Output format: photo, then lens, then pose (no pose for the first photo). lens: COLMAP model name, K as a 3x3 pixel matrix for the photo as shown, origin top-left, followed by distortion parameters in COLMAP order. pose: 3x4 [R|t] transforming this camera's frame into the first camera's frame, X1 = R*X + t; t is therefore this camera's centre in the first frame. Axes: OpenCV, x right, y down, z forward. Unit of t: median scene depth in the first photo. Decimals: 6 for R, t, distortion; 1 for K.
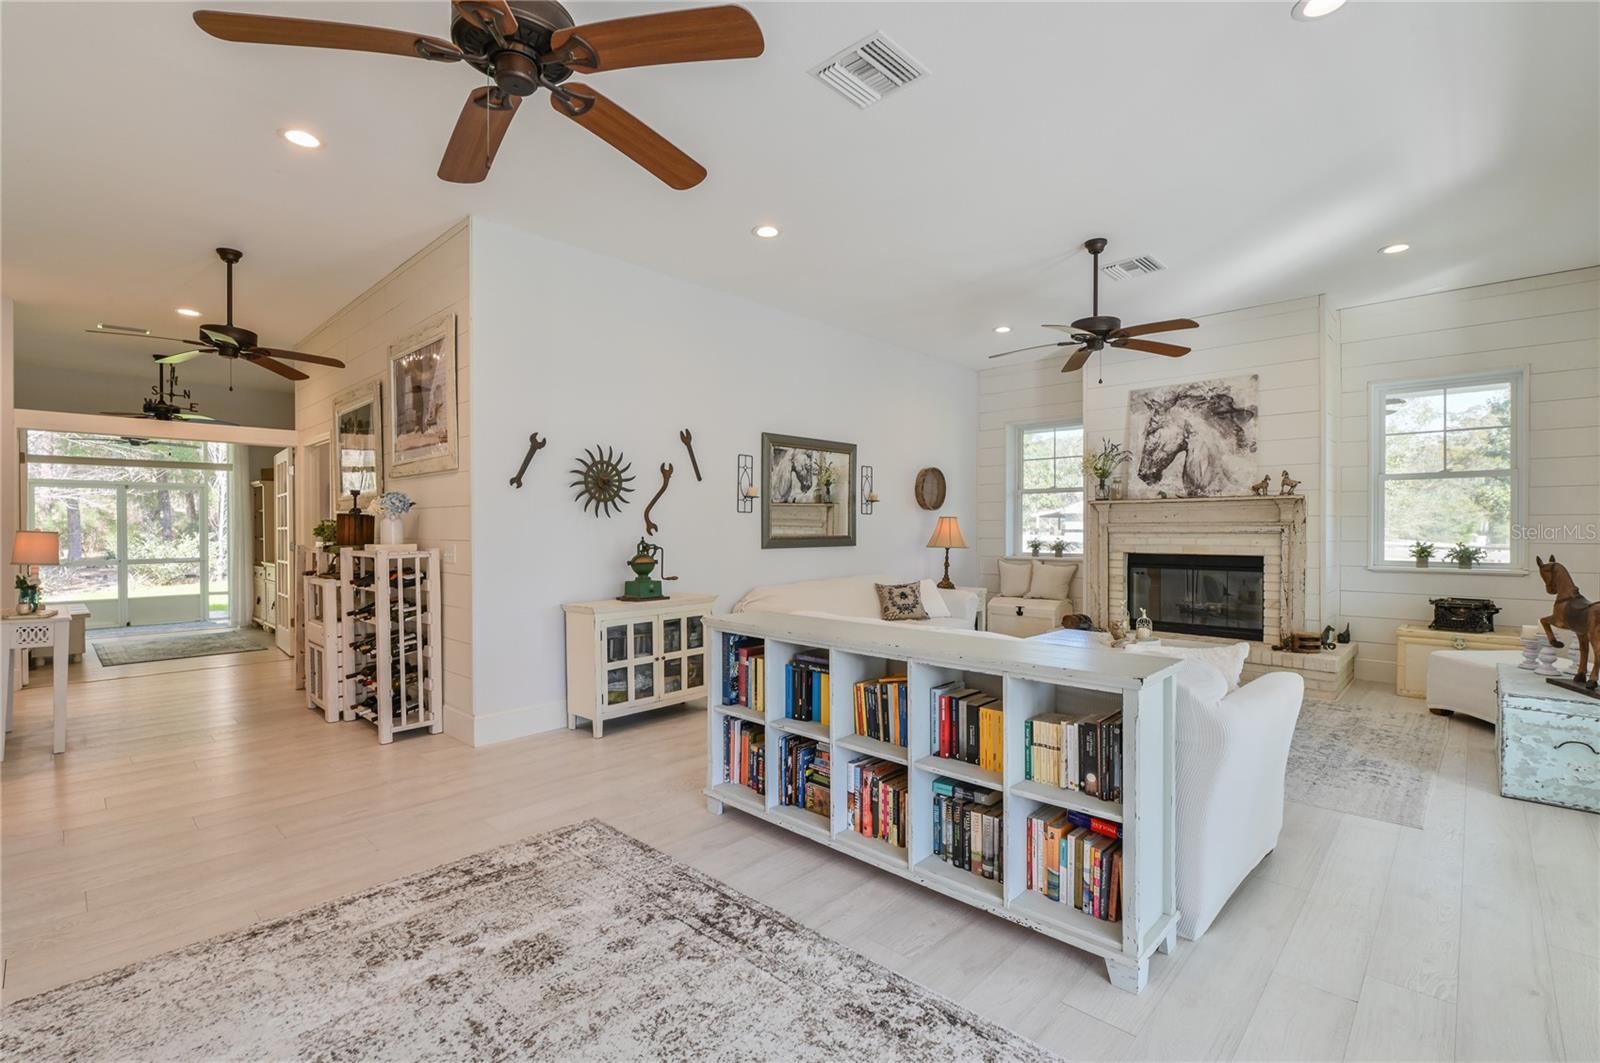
lens RADIAL K [[726.2, 0, 799.4], [0, 726.2, 534.6], [0, 0, 1]] dist [-0.009345, 0.002437]
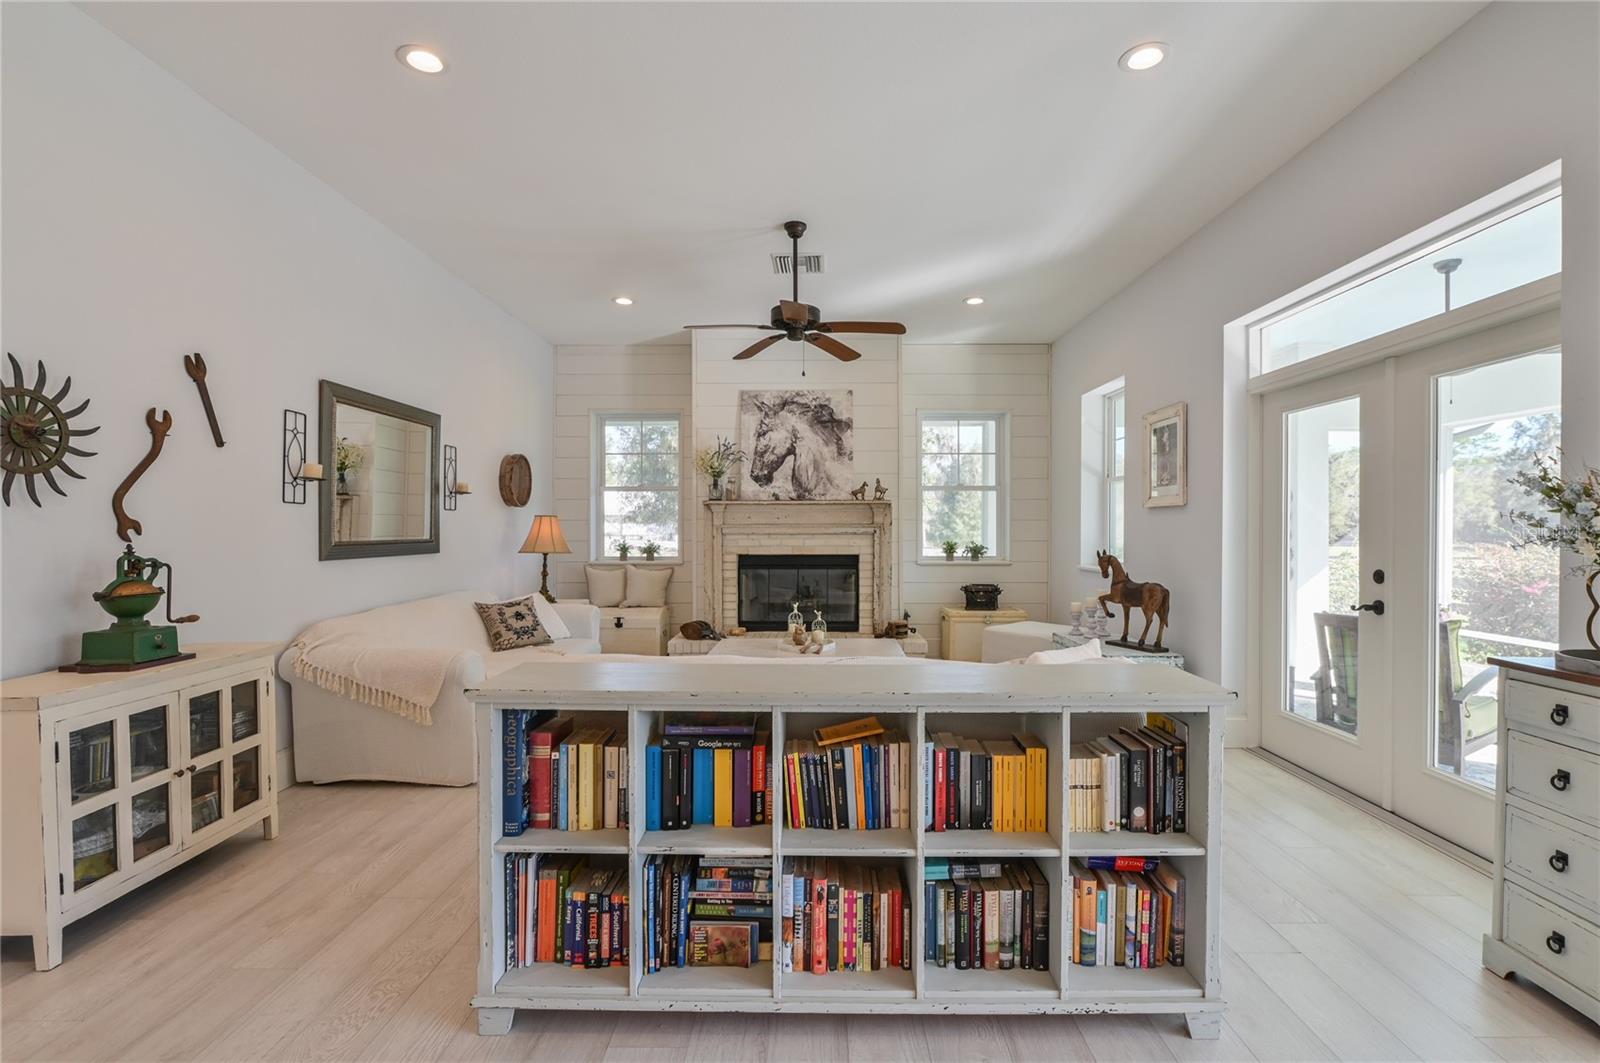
lens RADIAL K [[726.2, 0, 813.8], [0, 726.2, 537.5], [0, 0, 1]] dist [-0.009345, 0.002437]
pose [[0.722978, -0.007144, 0.690834, -0.216486], [0.005597, 0.999974, 0.004483, -0.001757], [-0.690848, 0.000625, 0.722999, 0.281973]]
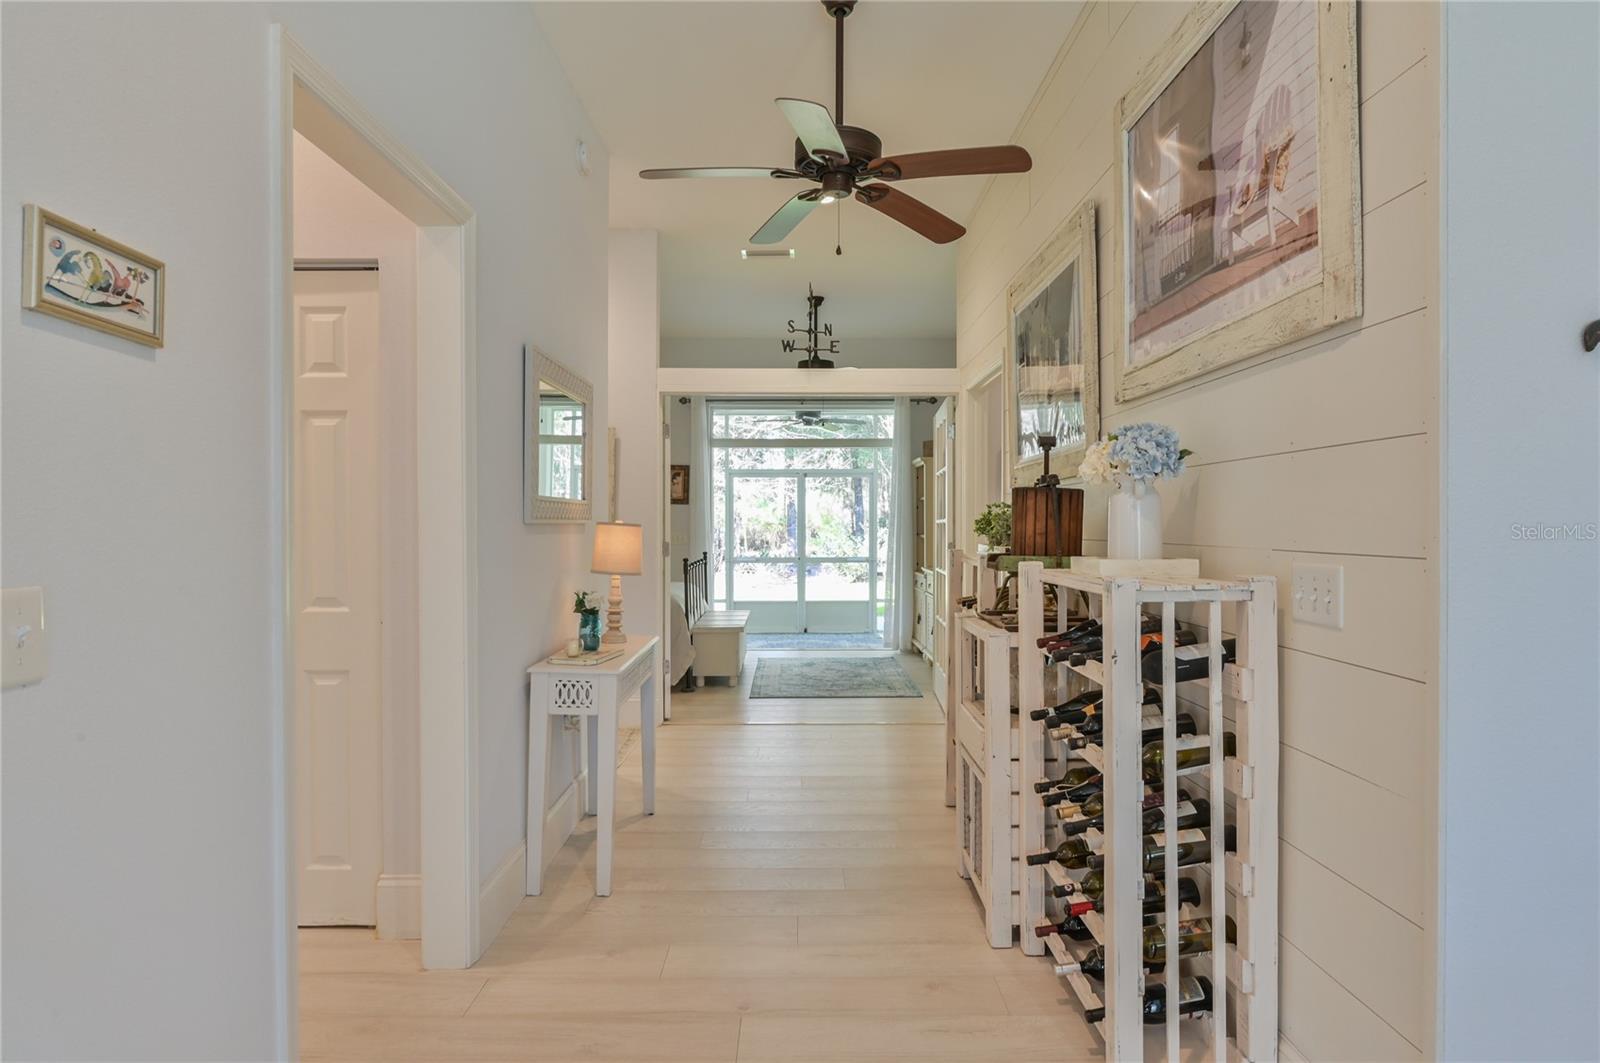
lens RADIAL K [[879.3, 0, 811.0], [0, 879.3, 537.4], [0, 0, 1]] dist [0.016286, 0.000214]
pose [[0.703067, 0.012855, -0.711007, -0.331350], [-0.008510, 0.999917, 0.009664, -0.000714], [0.711073, -0.000744, 0.703118, 0.515775]]
